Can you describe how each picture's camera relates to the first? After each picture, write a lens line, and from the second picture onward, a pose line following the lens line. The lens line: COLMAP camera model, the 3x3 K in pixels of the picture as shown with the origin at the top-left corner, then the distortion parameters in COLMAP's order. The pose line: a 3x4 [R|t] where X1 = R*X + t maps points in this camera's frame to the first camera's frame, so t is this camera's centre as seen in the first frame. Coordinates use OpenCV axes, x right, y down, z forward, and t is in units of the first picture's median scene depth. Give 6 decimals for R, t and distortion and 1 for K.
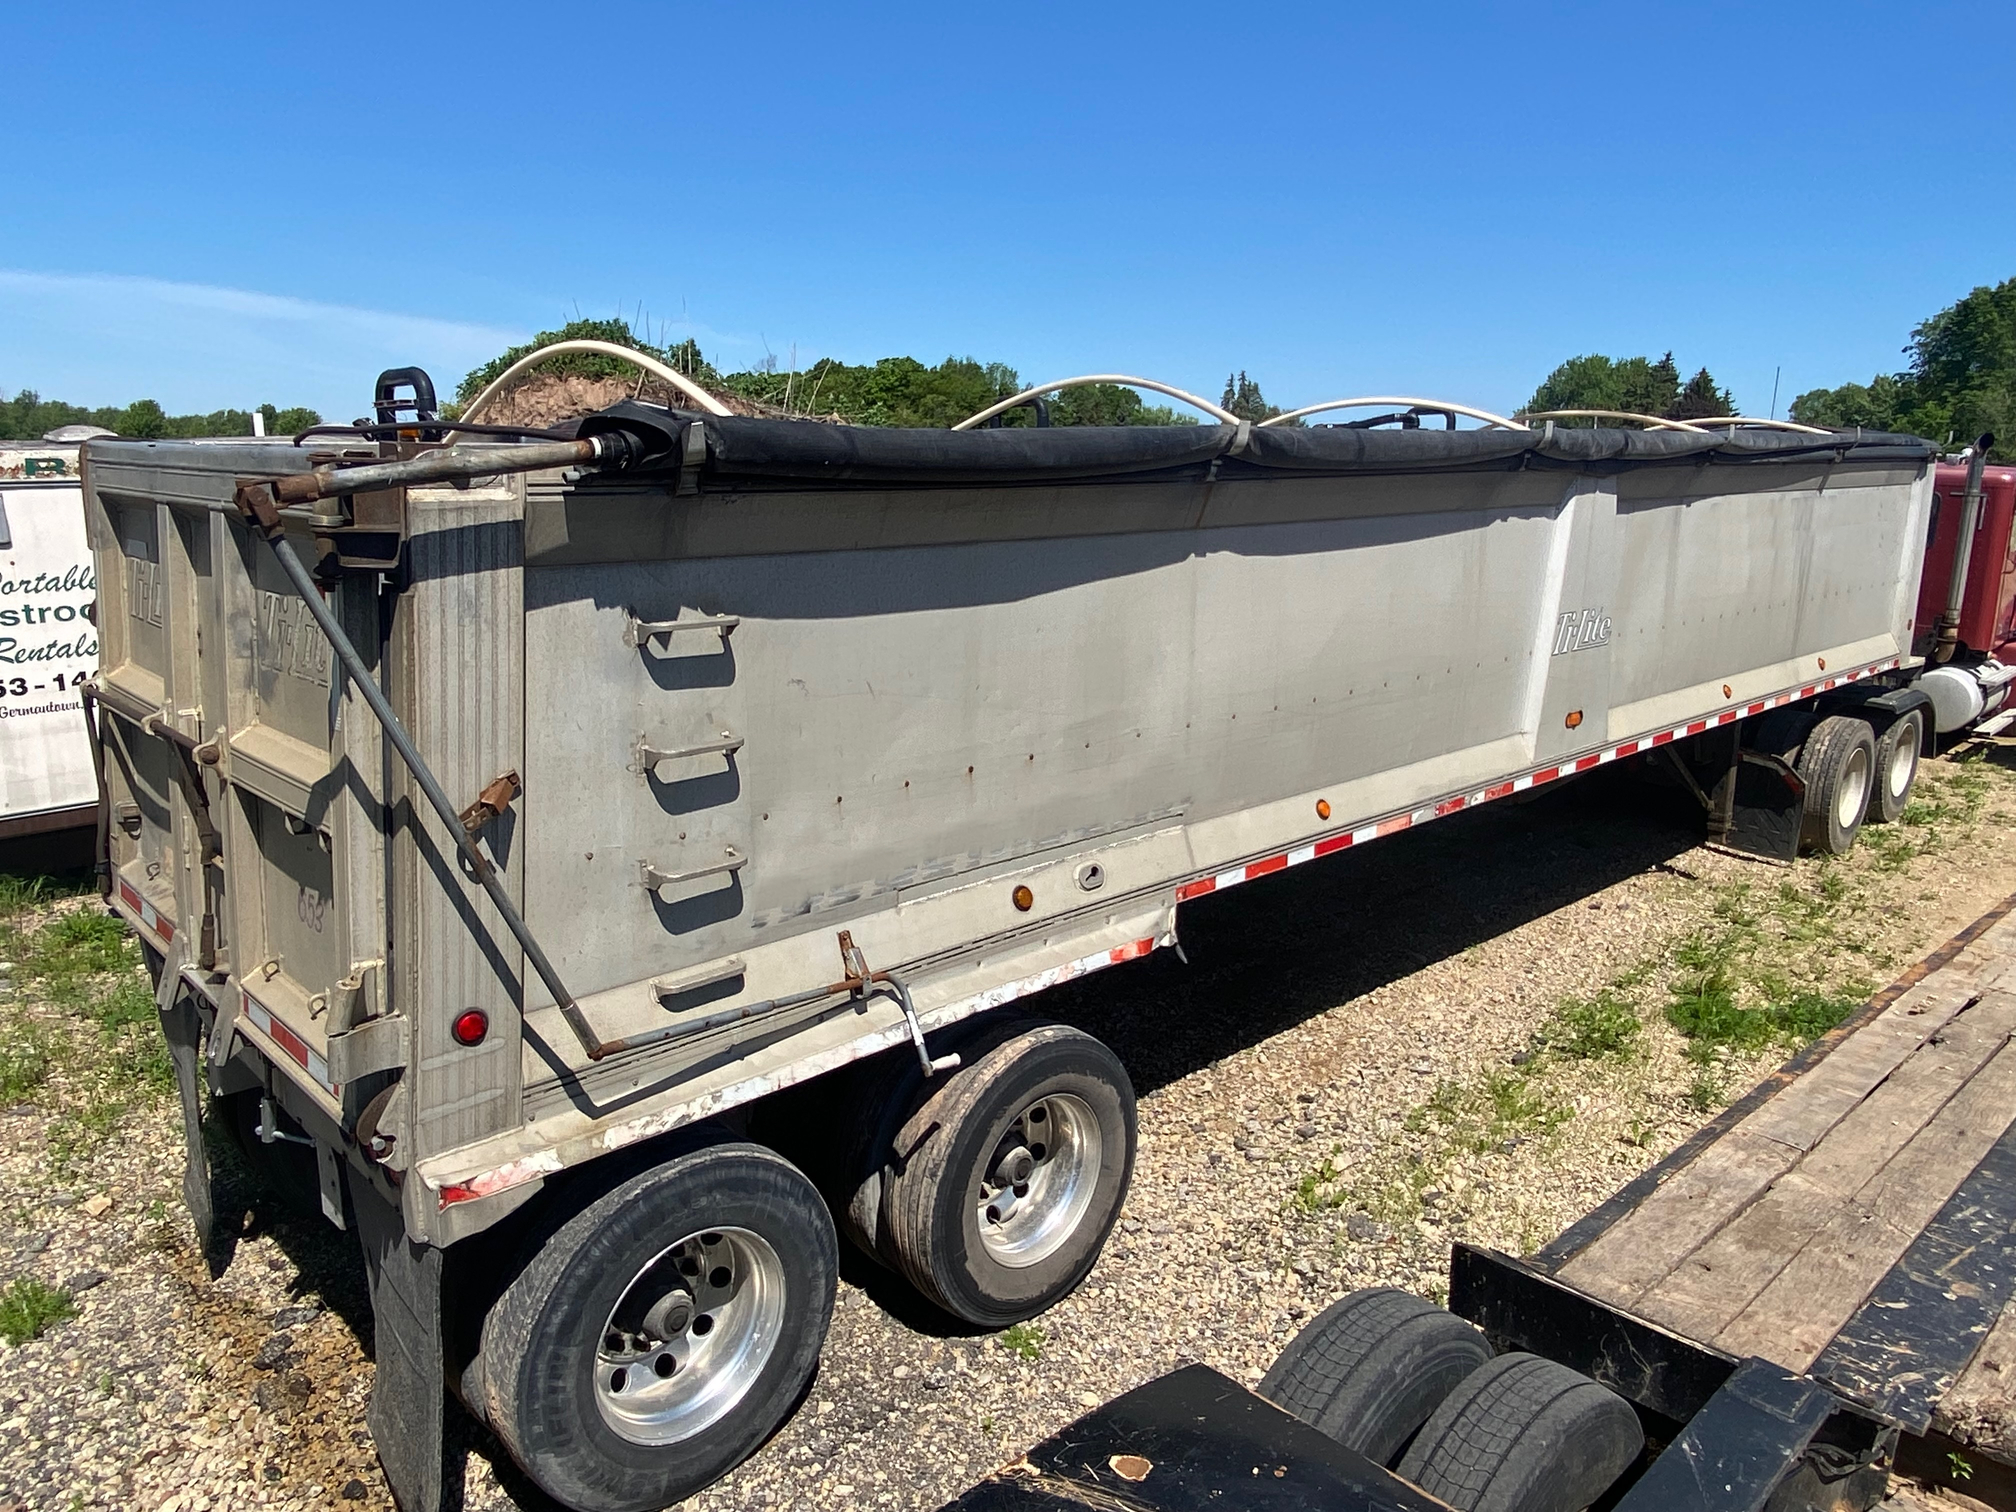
lens RADIAL K [[1429.3, 0, 1008.0], [0, 1429.3, 756.0], [0, 0, 1]] dist [0.126789, -0.207605]
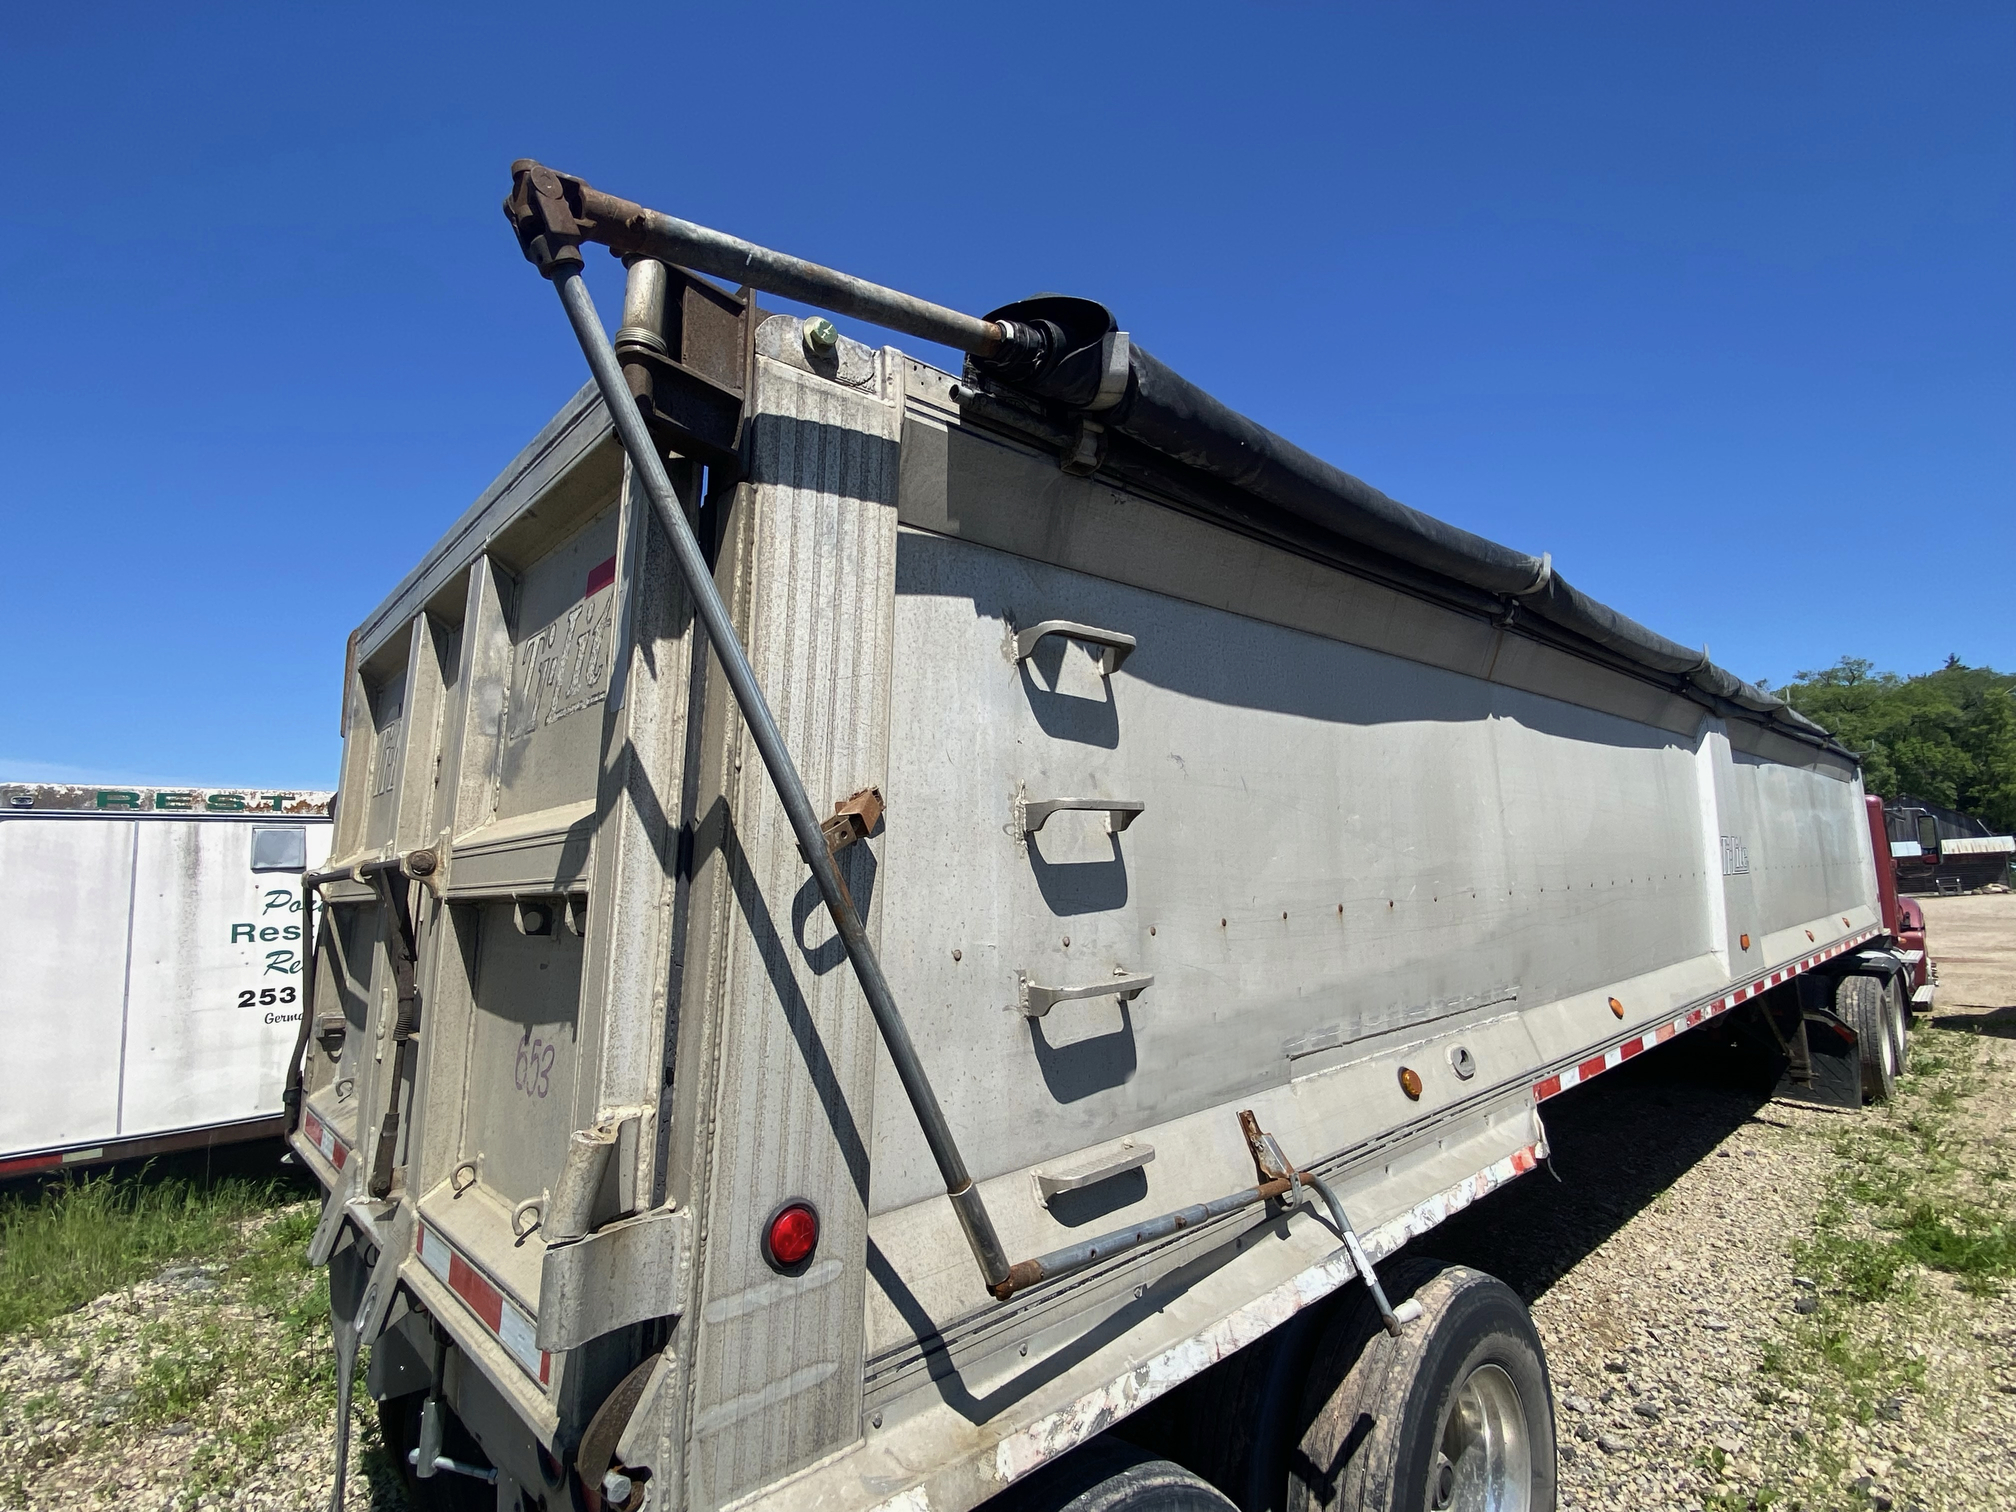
lens RADIAL K [[972.3, 0, 1008.0], [0, 972.3, 756.0], [0, 0, 1]] dist [0.079050, -0.086841]
pose [[0.998954, -0.045383, -0.005657, -0.257331], [0.040770, 0.939716, -0.339518, 0.135698], [0.020724, 0.338932, 0.940583, 0.538919]]
